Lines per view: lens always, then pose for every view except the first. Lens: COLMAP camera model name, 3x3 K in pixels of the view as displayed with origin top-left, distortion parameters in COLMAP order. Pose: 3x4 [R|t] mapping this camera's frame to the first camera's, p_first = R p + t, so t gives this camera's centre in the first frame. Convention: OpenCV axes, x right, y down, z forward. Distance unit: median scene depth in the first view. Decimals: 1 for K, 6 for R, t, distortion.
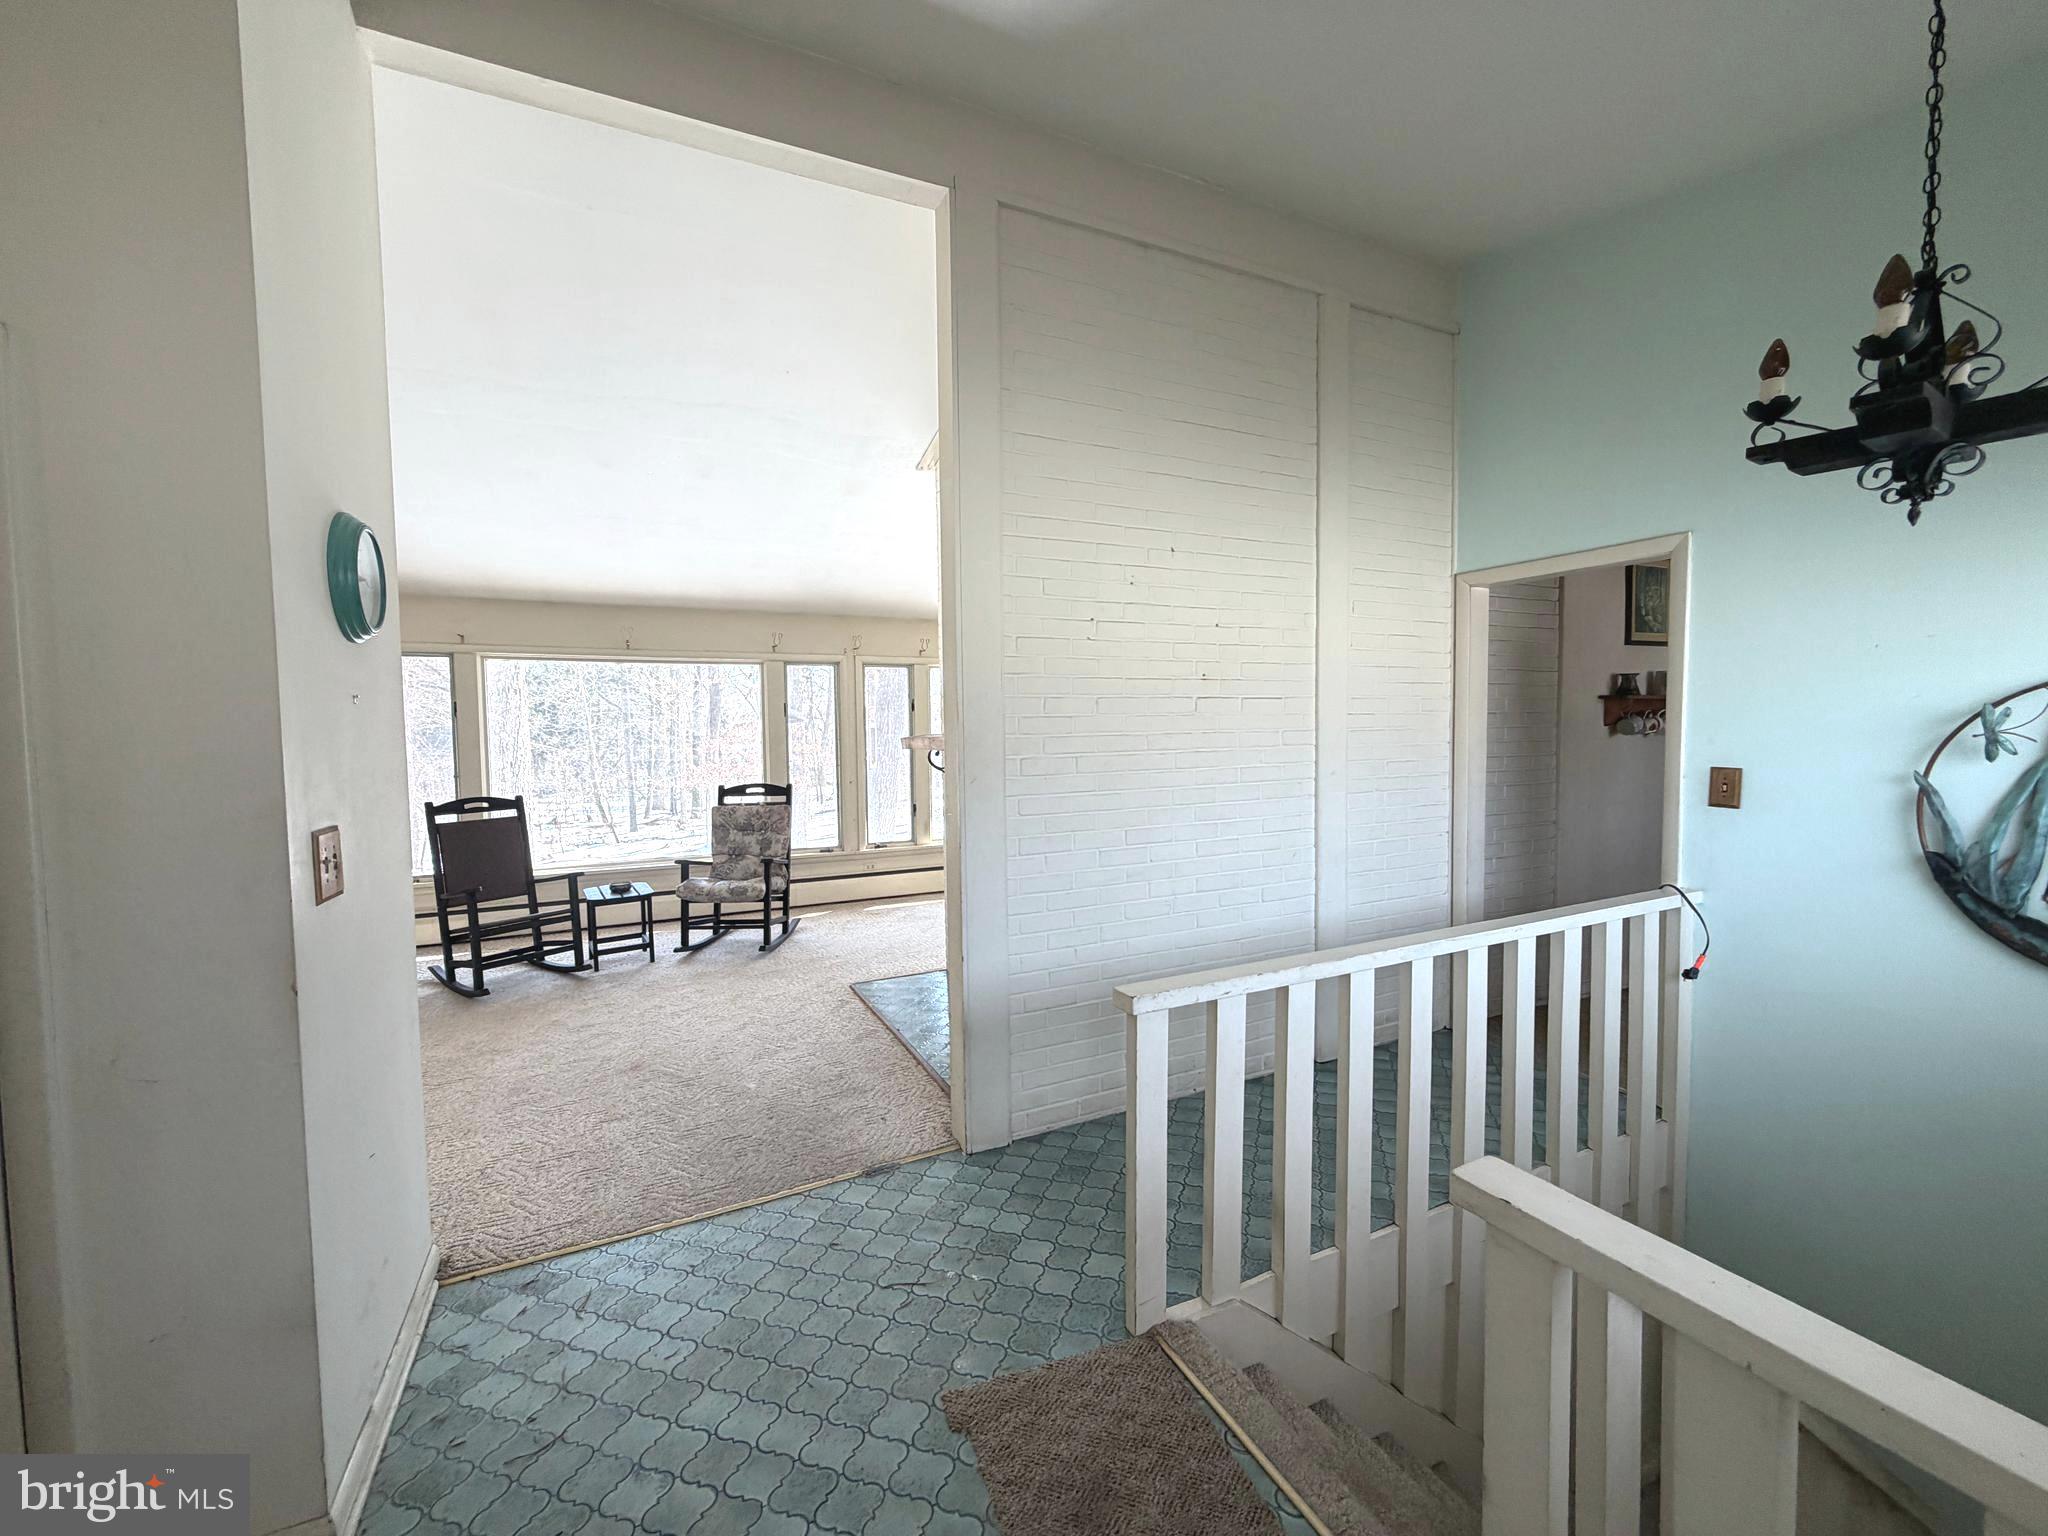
lens RADIAL K [[814.9, 0, 1016.0], [0, 814.9, 768.0], [0, 0, 1]] dist [0.000347, 0.000164]
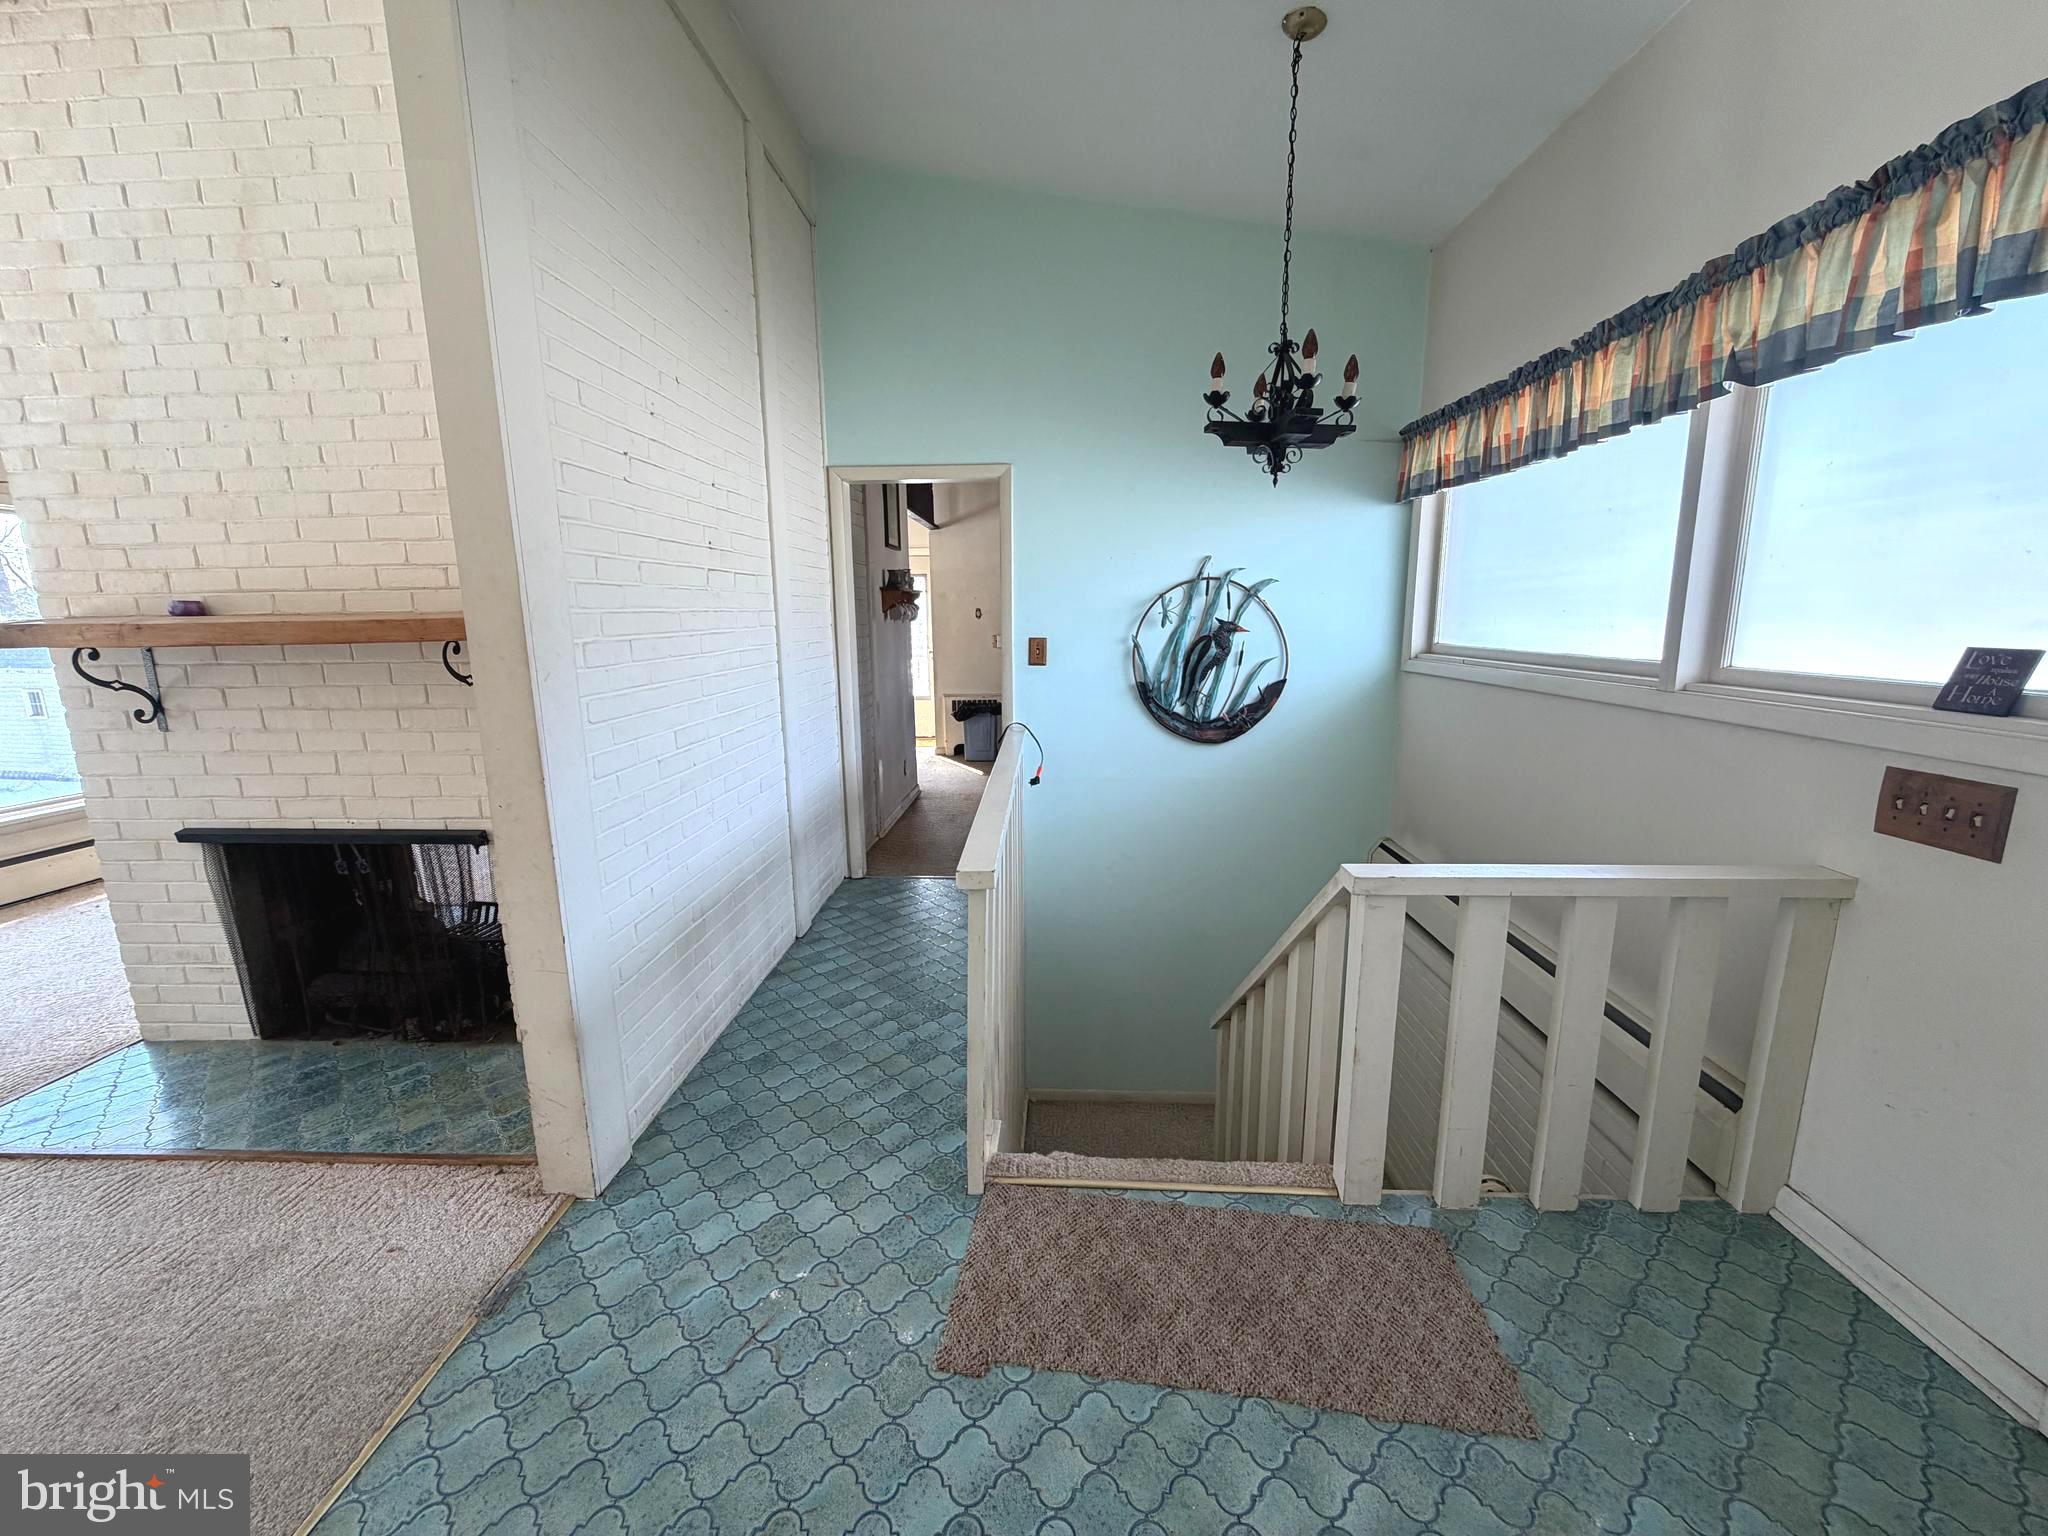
lens RADIAL K [[814.9, 0, 1016.0], [0, 814.9, 768.0], [0, 0, 1]] dist [0.000347, 0.000164]
pose [[0.473919, -0.156807, 0.866494, -0.537995], [0.050504, 0.987237, 0.151035, 0.009297], [-0.879119, -0.027817, 0.475790, 0.405960]]
